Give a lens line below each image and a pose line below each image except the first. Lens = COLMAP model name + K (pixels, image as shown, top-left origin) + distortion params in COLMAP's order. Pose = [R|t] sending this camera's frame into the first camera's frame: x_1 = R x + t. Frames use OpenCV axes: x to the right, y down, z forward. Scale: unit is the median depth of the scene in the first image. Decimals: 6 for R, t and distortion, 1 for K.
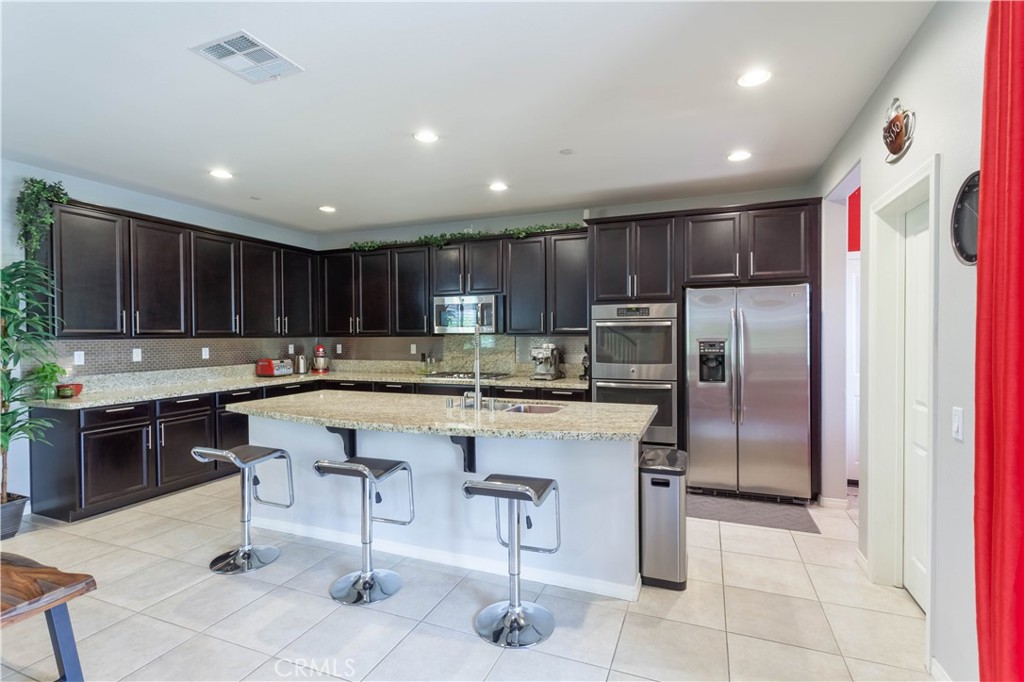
lens RADIAL K [[486.6, 0, 511.7], [0, 486.6, 340.0], [0, 0, 1]] dist [0.007466, 0.001201]
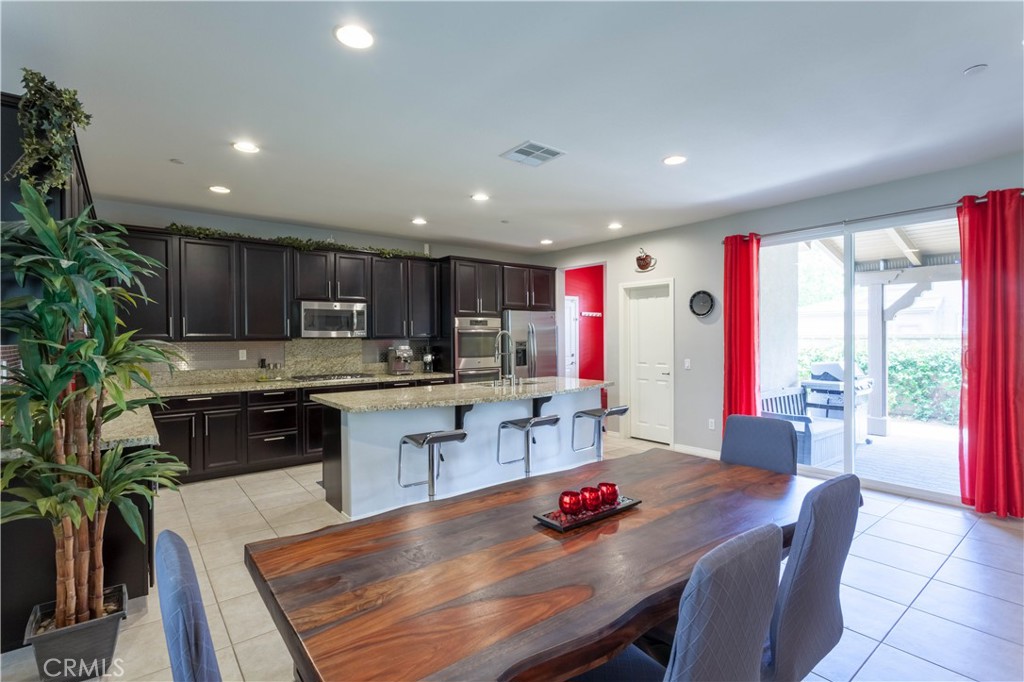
lens RADIAL K [[486.6, 0, 511.8], [0, 486.6, 337.7], [0, 0, 1]] dist [0.007466, 0.001201]
pose [[0.500089, -0.001527, 0.865973, -0.961378], [0.013449, 0.999892, -0.006003, -0.001871], [-0.865870, 0.014648, 0.500055, 0.156073]]
